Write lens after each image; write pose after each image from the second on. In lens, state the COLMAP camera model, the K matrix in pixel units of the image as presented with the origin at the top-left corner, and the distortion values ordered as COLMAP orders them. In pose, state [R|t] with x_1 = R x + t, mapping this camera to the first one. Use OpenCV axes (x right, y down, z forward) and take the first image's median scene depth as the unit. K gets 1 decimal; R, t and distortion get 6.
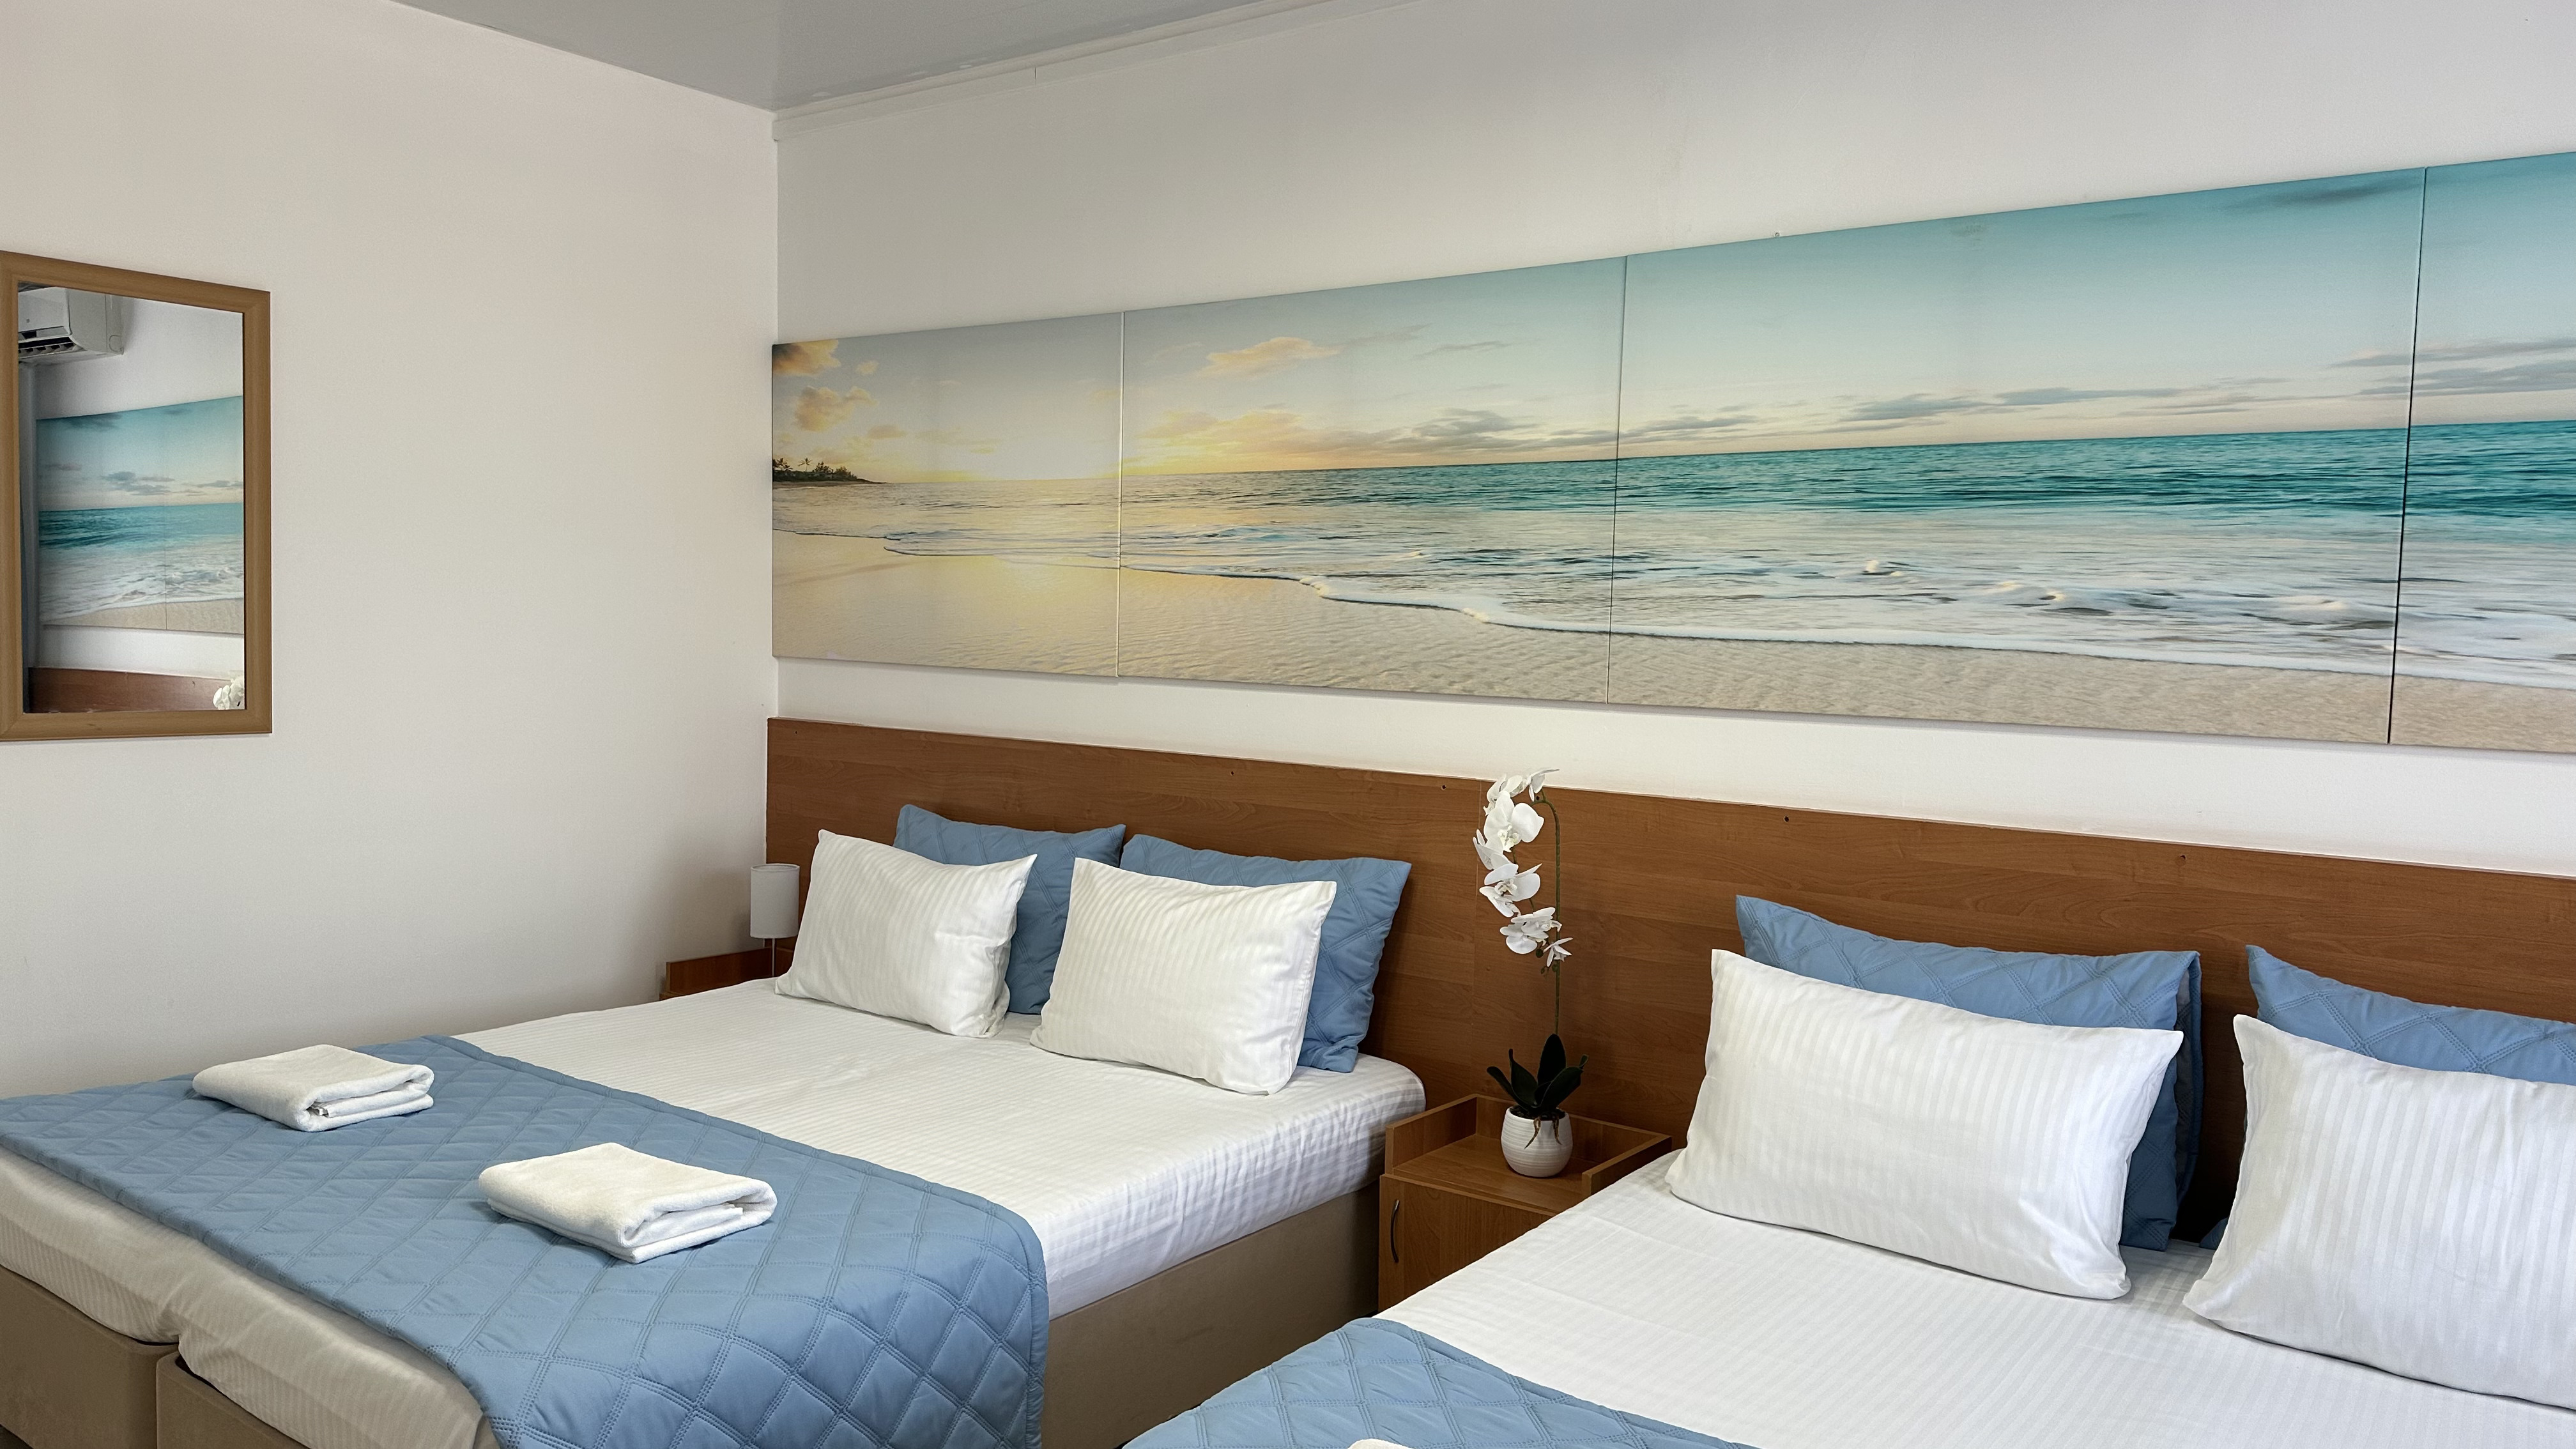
lens RADIAL K [[1800.8, 0, 1288.0], [0, 1800.8, 724.5], [0, 0, 1]] dist [0.168316, -0.282314]
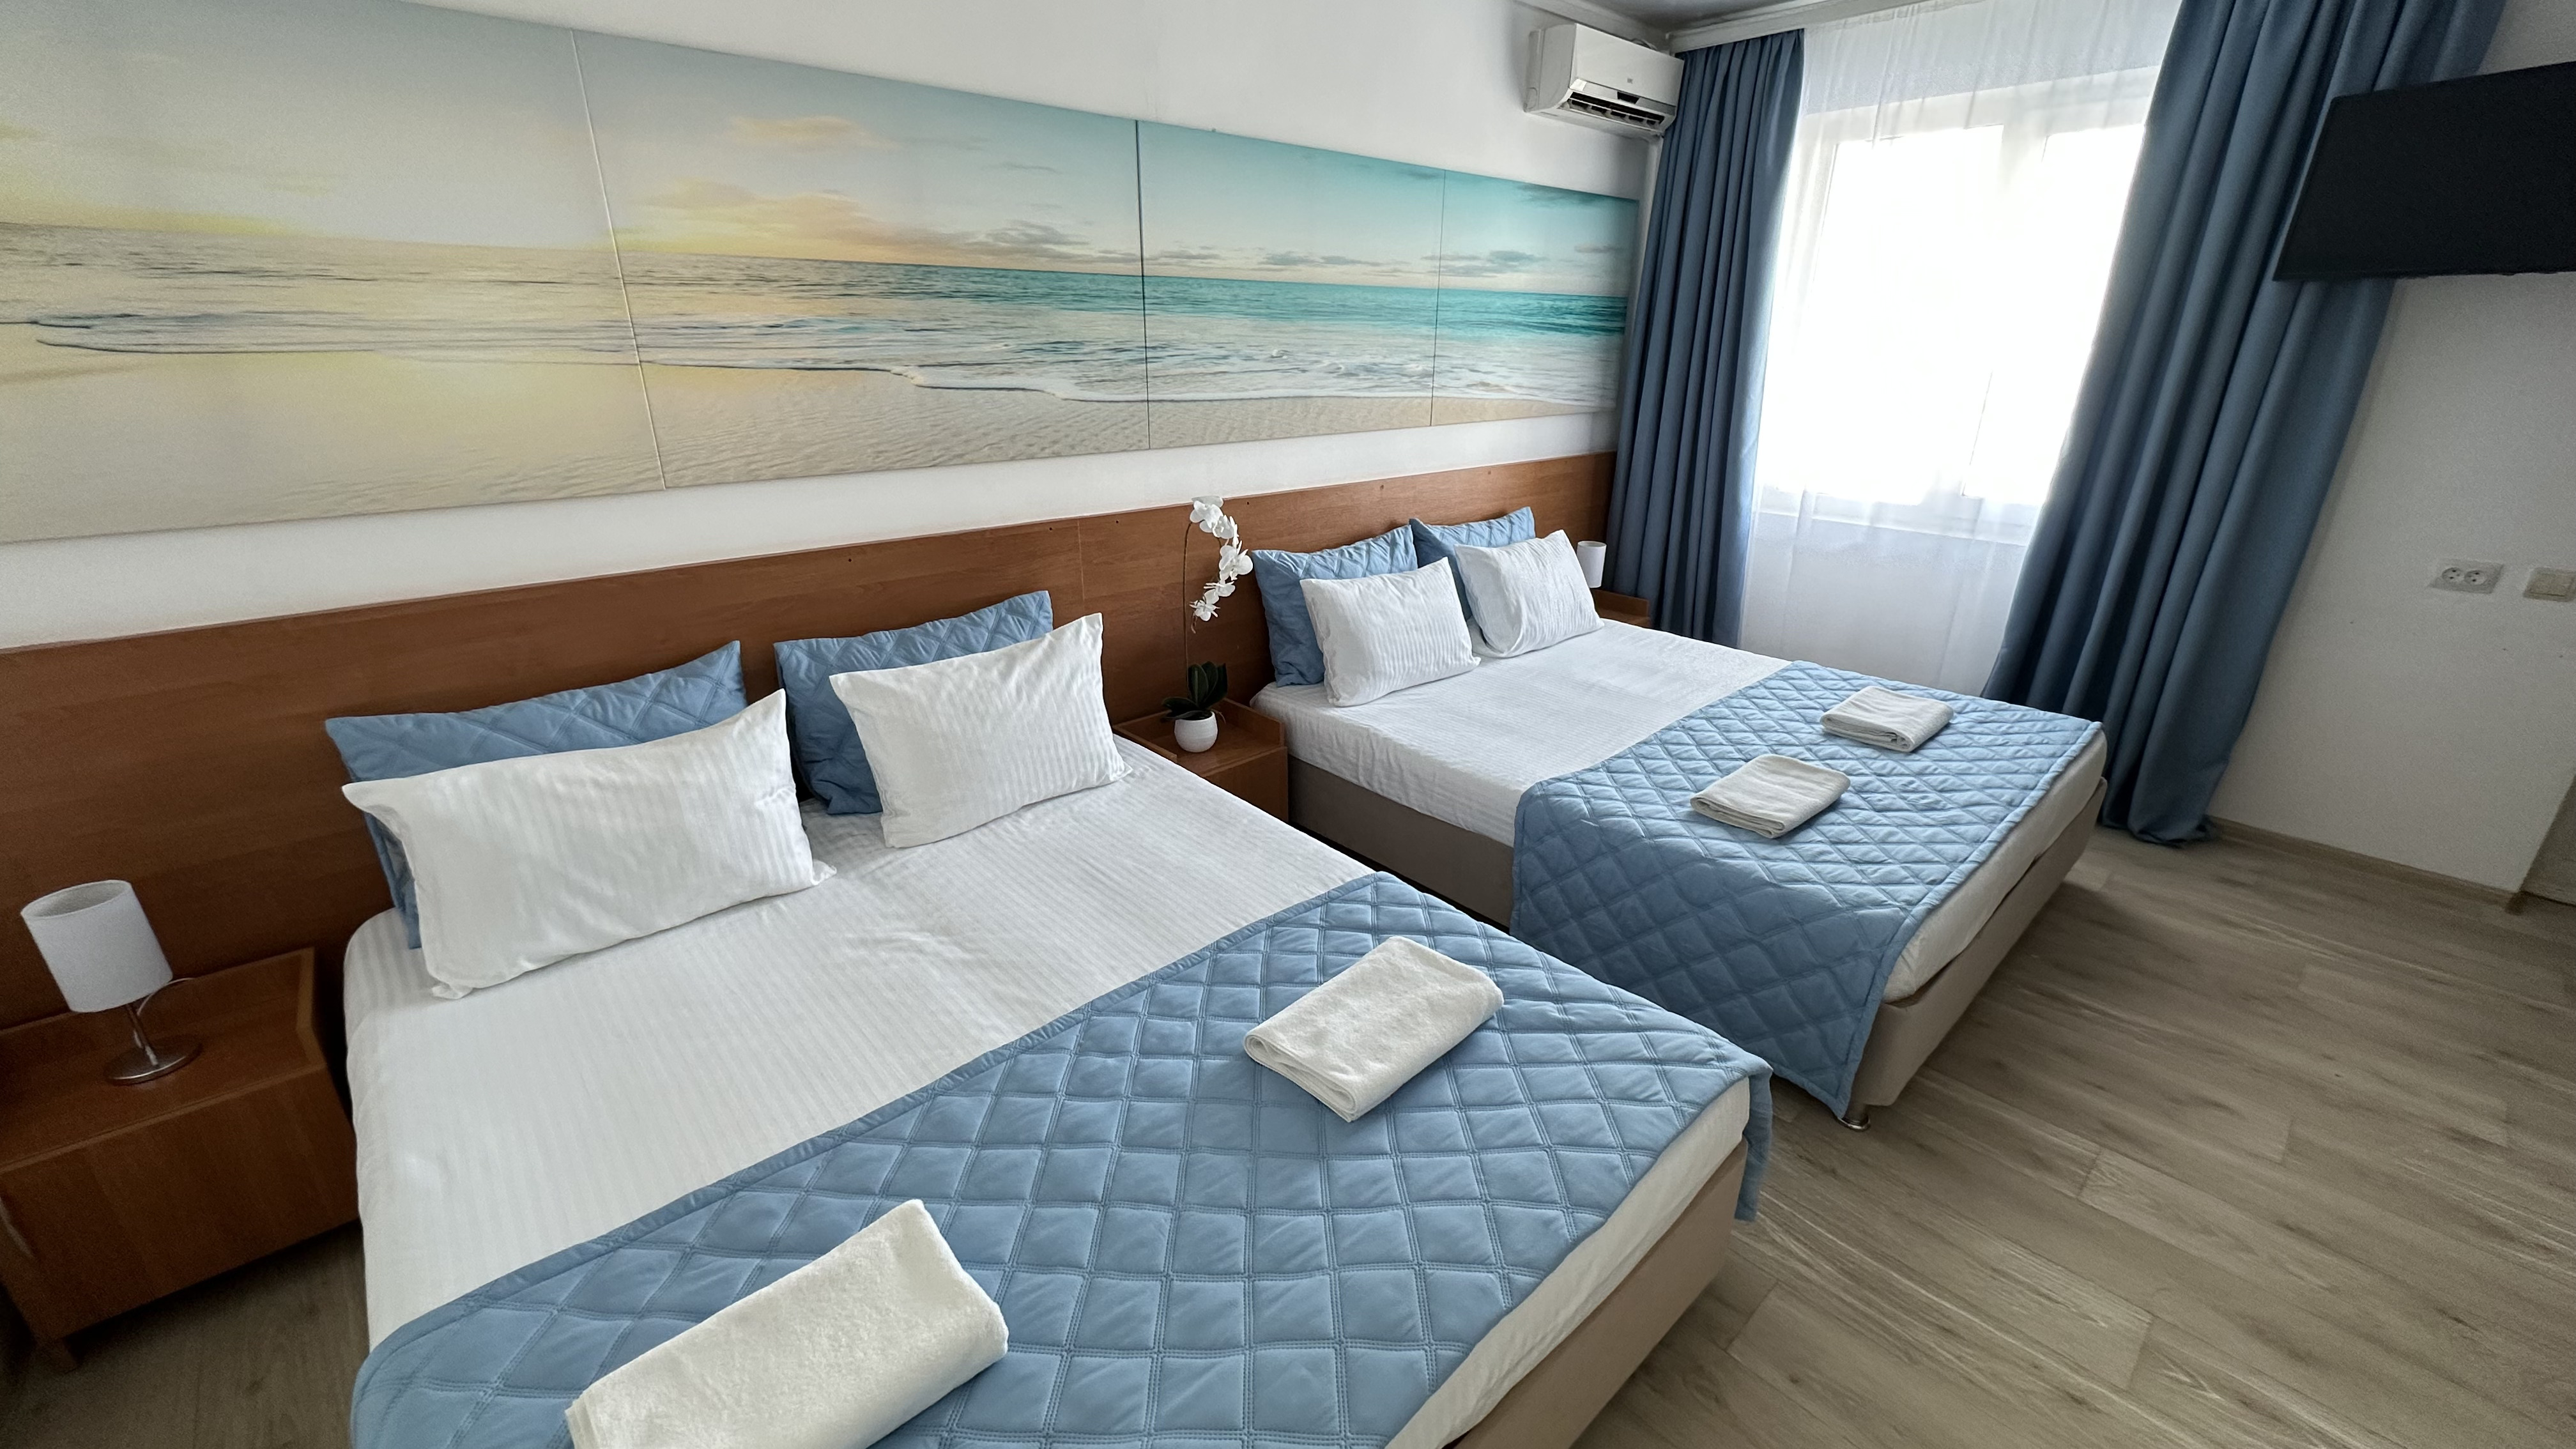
lens RADIAL K [[1018.5, 0, 1288.0], [0, 1018.5, 724.5], [0, 0, 1]] dist [-0.001857, -0.000146]
pose [[0.187836, -0.374398, 0.908044, -0.632062], [0.059463, 0.927139, 0.369971, -0.101749], [-0.980399, -0.015499, 0.196413, 0.680632]]
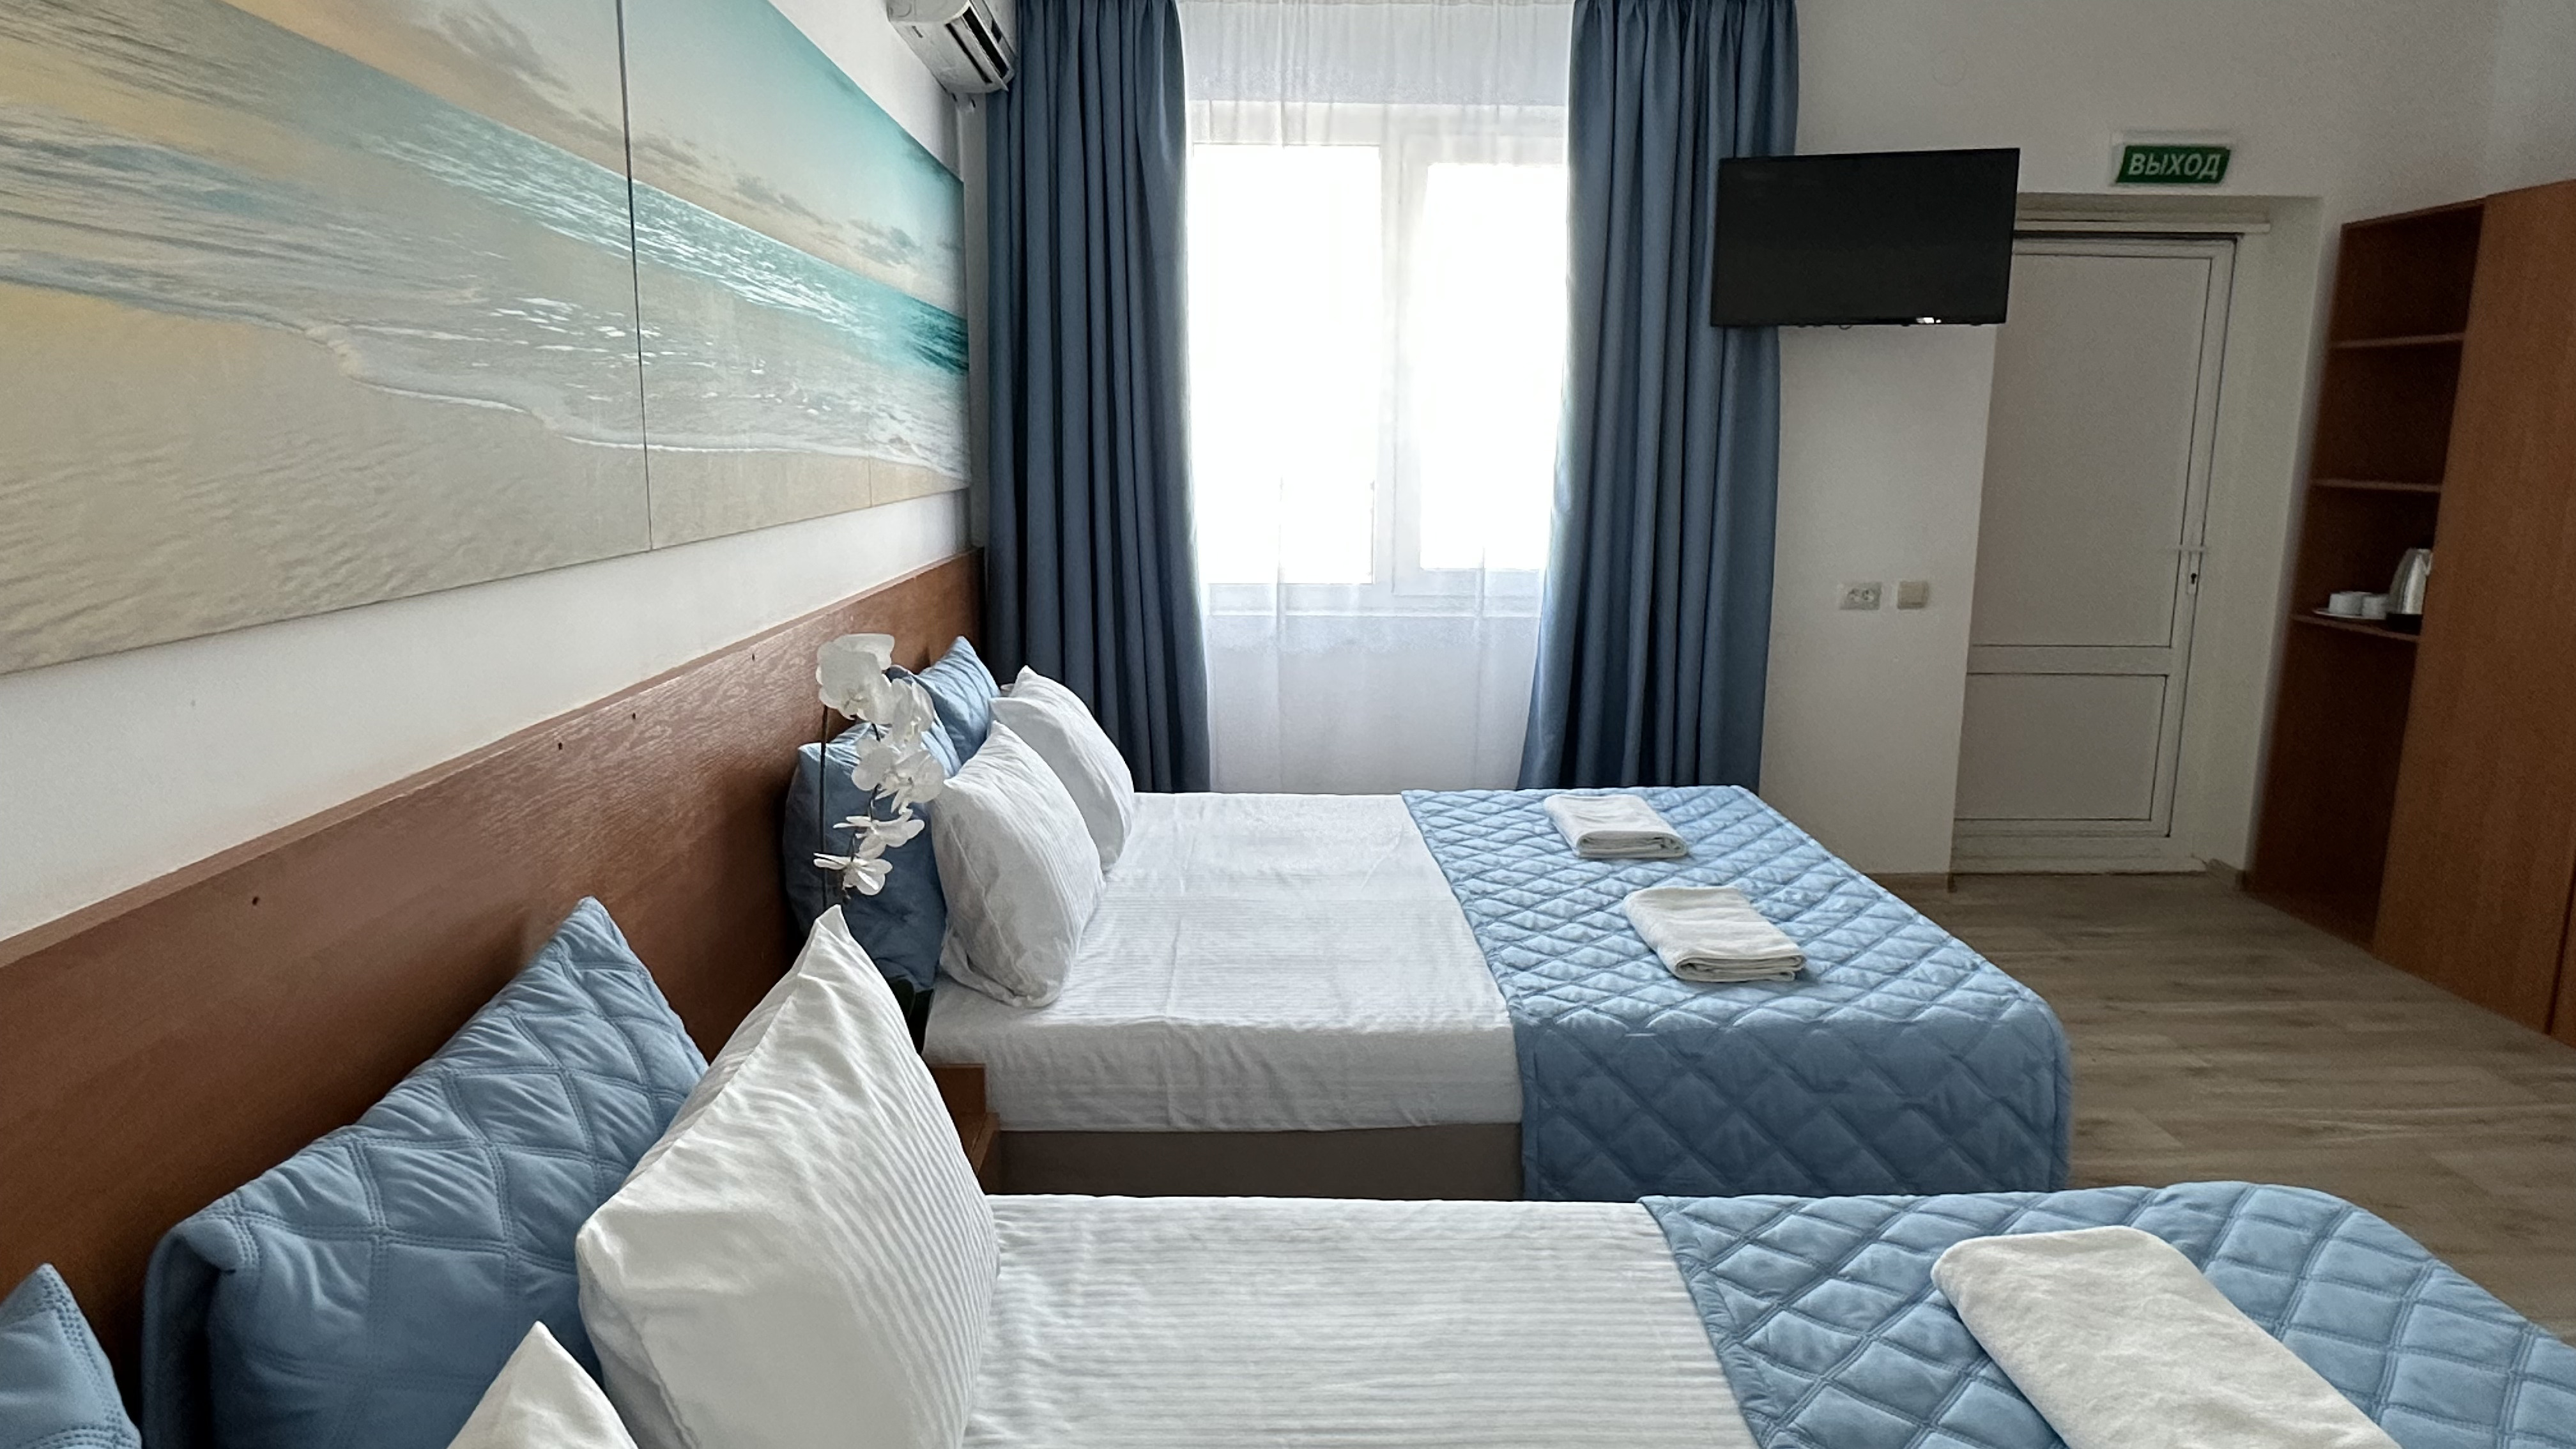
lens RADIAL K [[1557.7, 0, 1288.0], [0, 1557.7, 724.5], [0, 0, 1]] dist [0.002383, 0.000523]
pose [[-0.630050, -0.171832, 0.757305, -0.407886], [0.020636, 0.971162, 0.237525, -0.078581], [-0.776280, 0.165280, -0.608335, 1.122340]]
